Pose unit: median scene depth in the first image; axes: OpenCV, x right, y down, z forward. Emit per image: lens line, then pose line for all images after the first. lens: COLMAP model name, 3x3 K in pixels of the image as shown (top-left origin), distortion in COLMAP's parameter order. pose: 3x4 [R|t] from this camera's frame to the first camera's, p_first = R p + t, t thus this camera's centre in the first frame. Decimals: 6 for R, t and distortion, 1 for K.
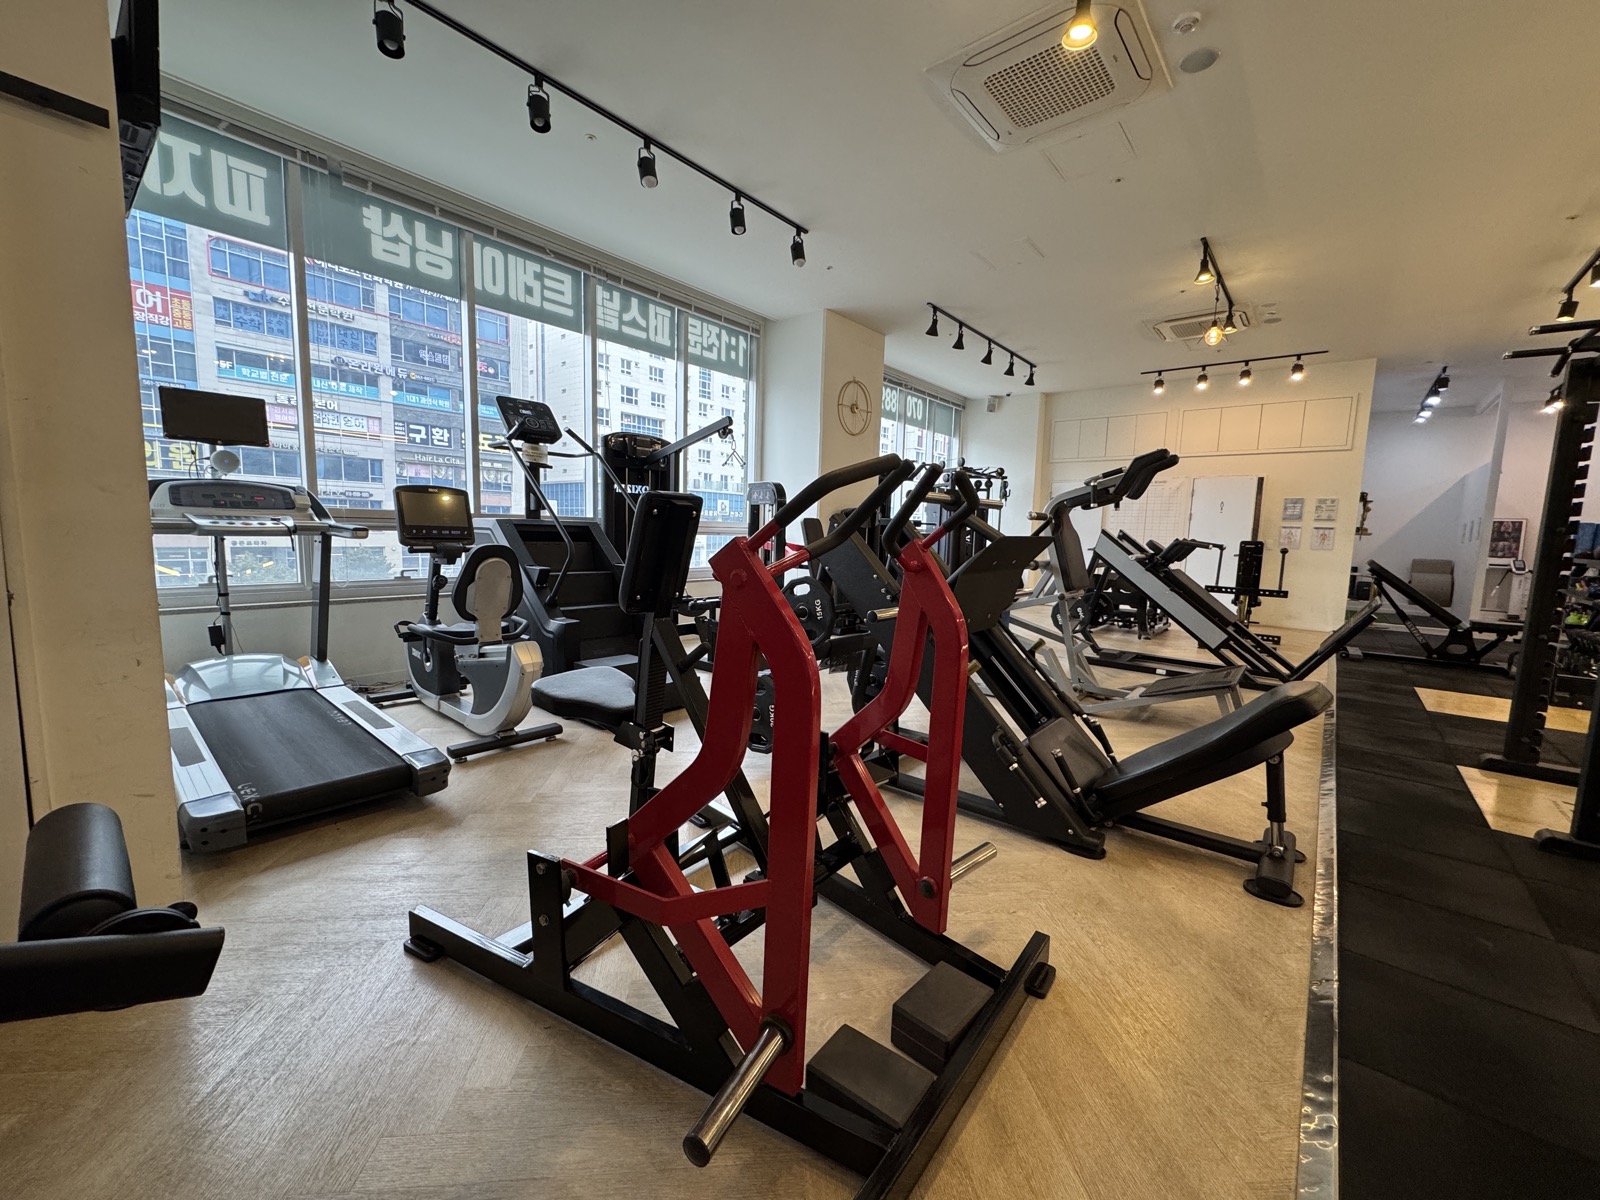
lens RADIAL K [[635.6, 0, 802.6], [0, 635.6, 602.9], [0, 0, 1]] dist [-0.002799, 0.000941]
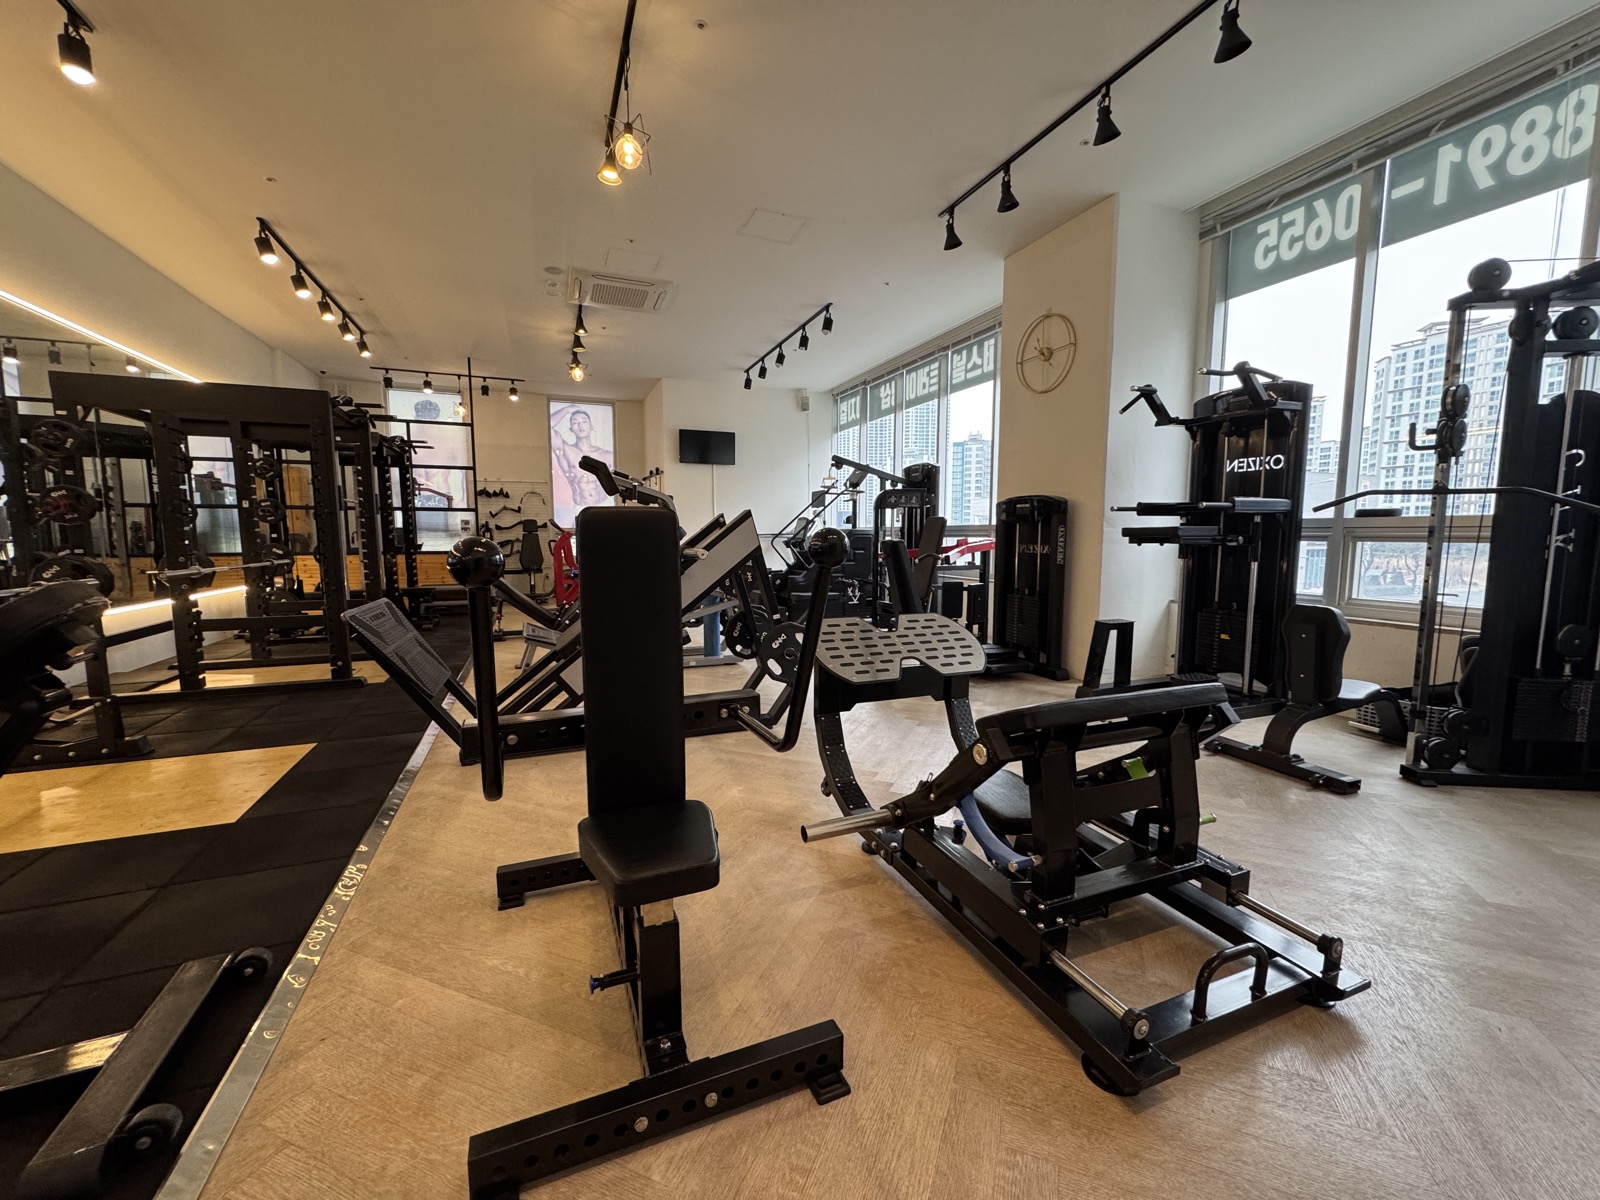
lens RADIAL K [[635.6, 0, 798.0], [0, 635.6, 602.3], [0, 0, 1]] dist [-0.002799, 0.000941]
pose [[-0.469596, 0.063937, -0.880563, 1.190042], [-0.118295, 0.983824, 0.134521, -0.136162], [0.874920, 0.167337, -0.454437, 1.576096]]
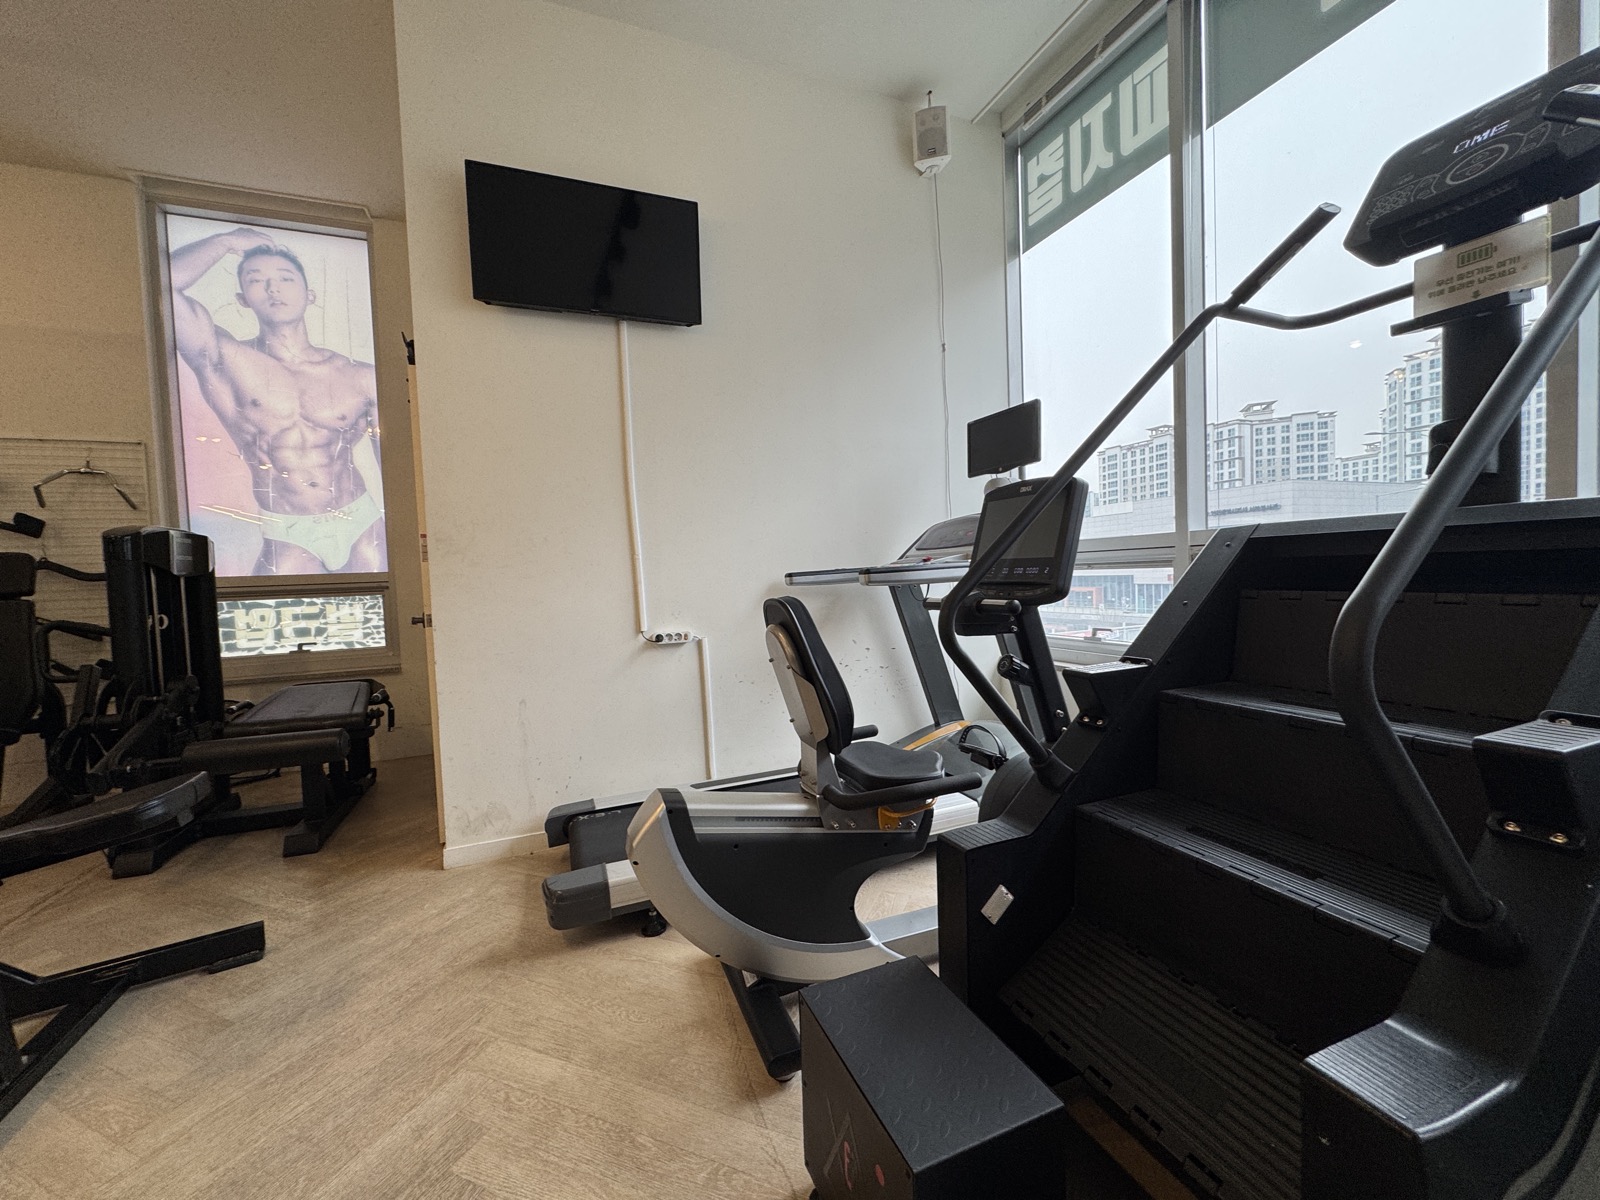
lens RADIAL K [[635.6, 0, 794.8], [0, 635.6, 601.4], [0, 0, 1]] dist [-0.002799, 0.000941]
pose [[-0.471082, 0.025644, -0.881717, -0.031505], [-0.080402, 0.994168, 0.071872, -0.078986], [0.878417, 0.104749, -0.466273, 0.786721]]
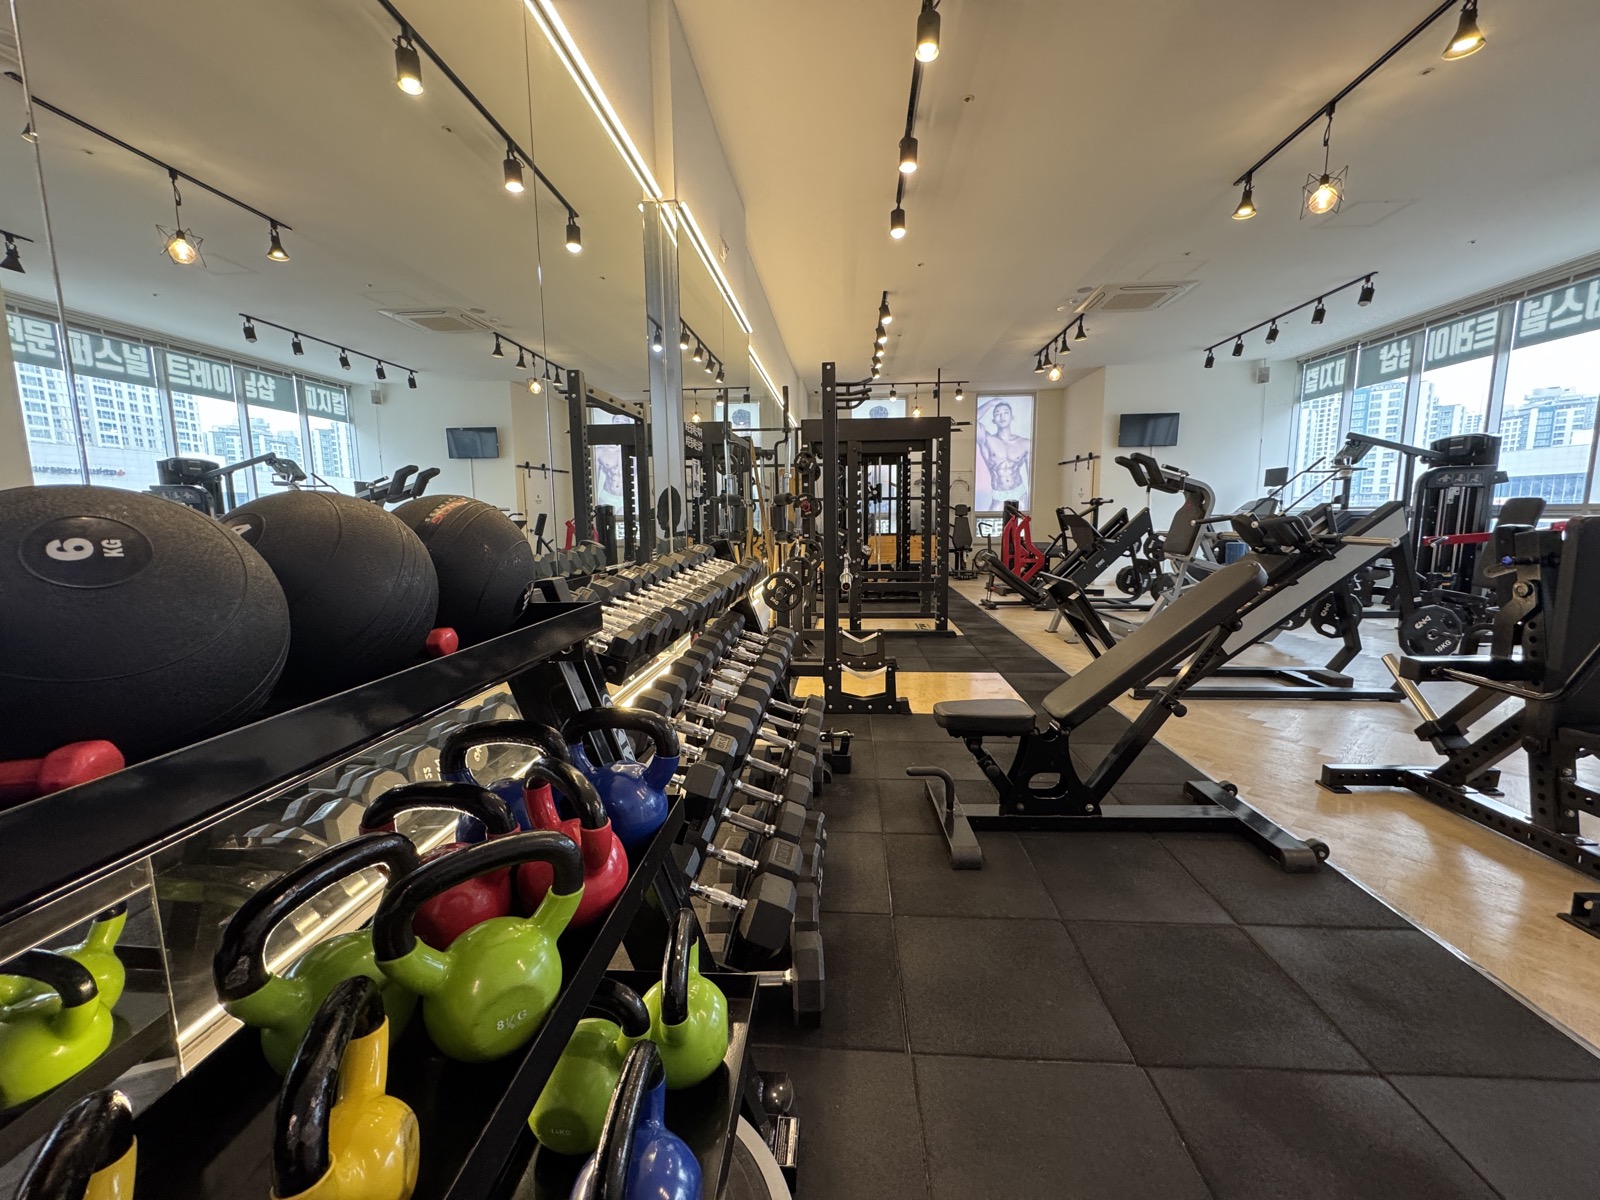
lens RADIAL K [[635.6, 0, 795.4], [0, 635.6, 600.3], [0, 0, 1]] dist [-0.002799, 0.000941]
pose [[-0.814507, 0.058180, -0.577229, 1.624459], [-0.080013, 0.974186, 0.211092, -0.122193], [0.574610, 0.218122, -0.788826, 1.407367]]
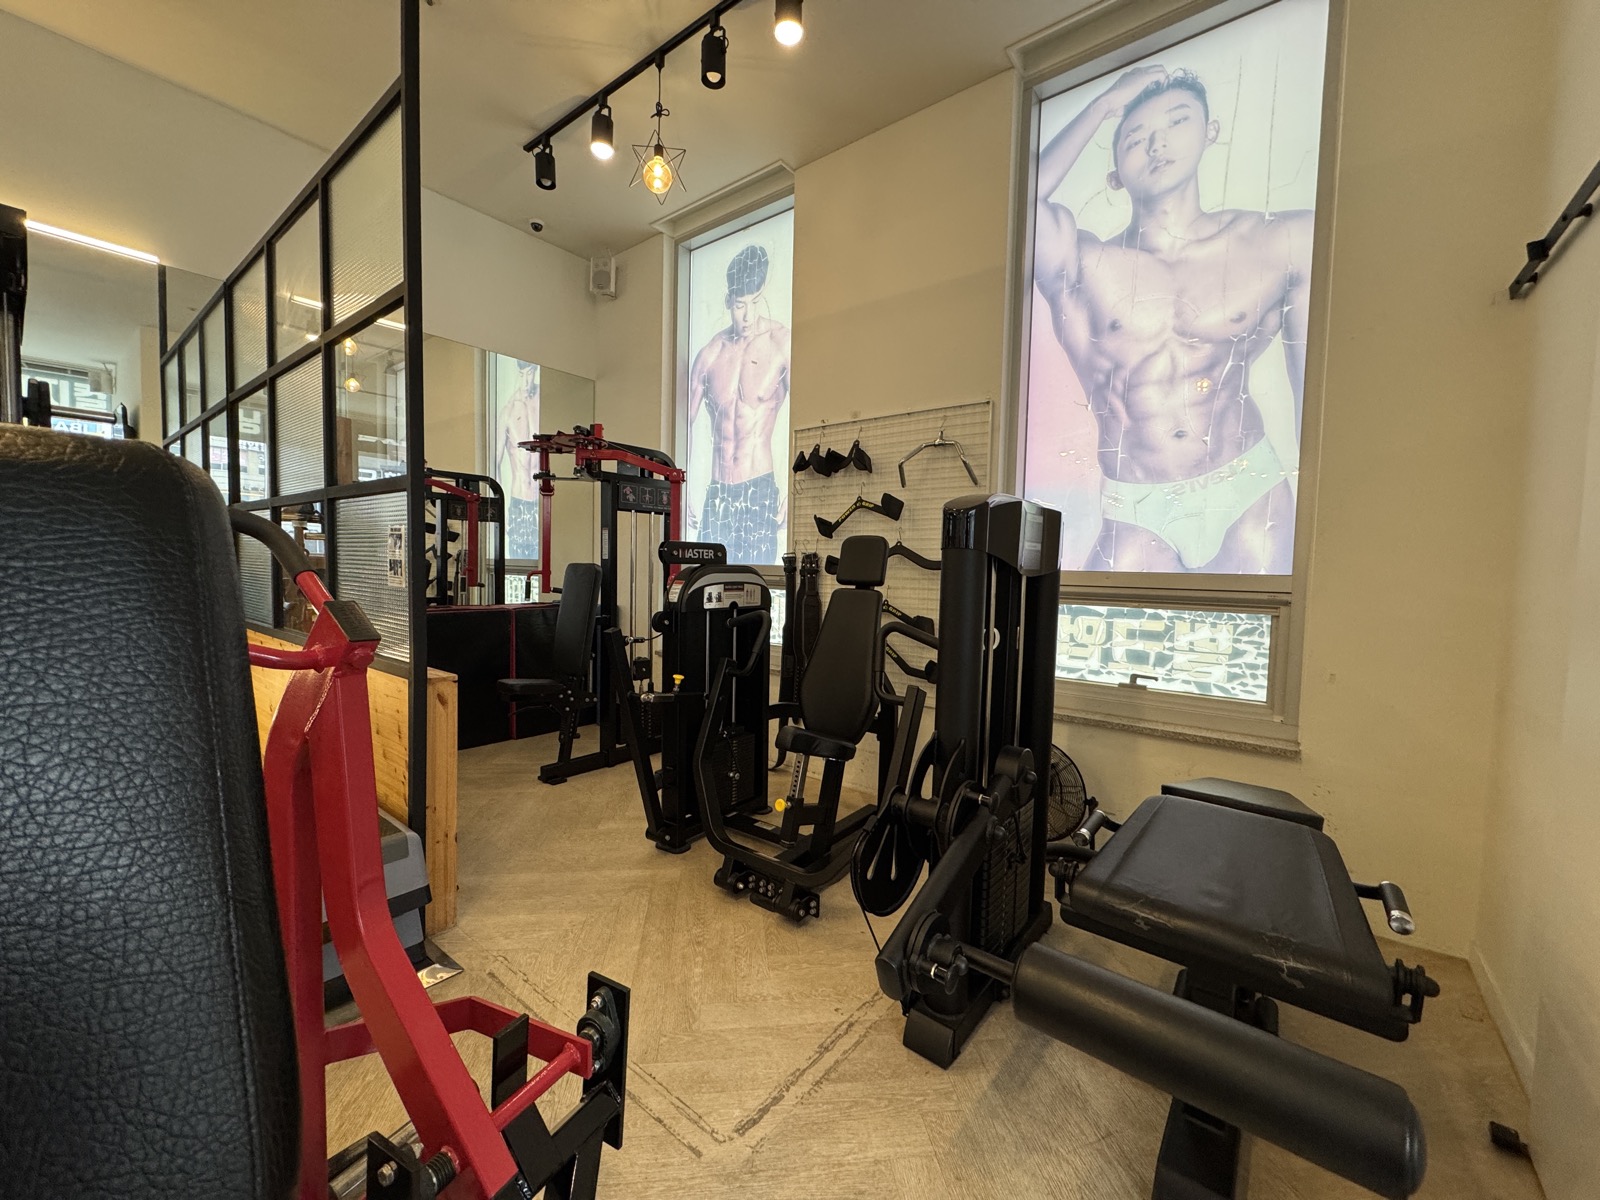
lens RADIAL K [[635.6, 0, 796.8], [0, 635.6, 599.1], [0, 0, 1]] dist [-0.002799, 0.000941]
pose [[-0.998235, -0.052824, -0.027126, -0.135796], [-0.056625, 0.984338, 0.166949, -0.055858], [0.017882, 0.168190, -0.985592, 0.392834]]
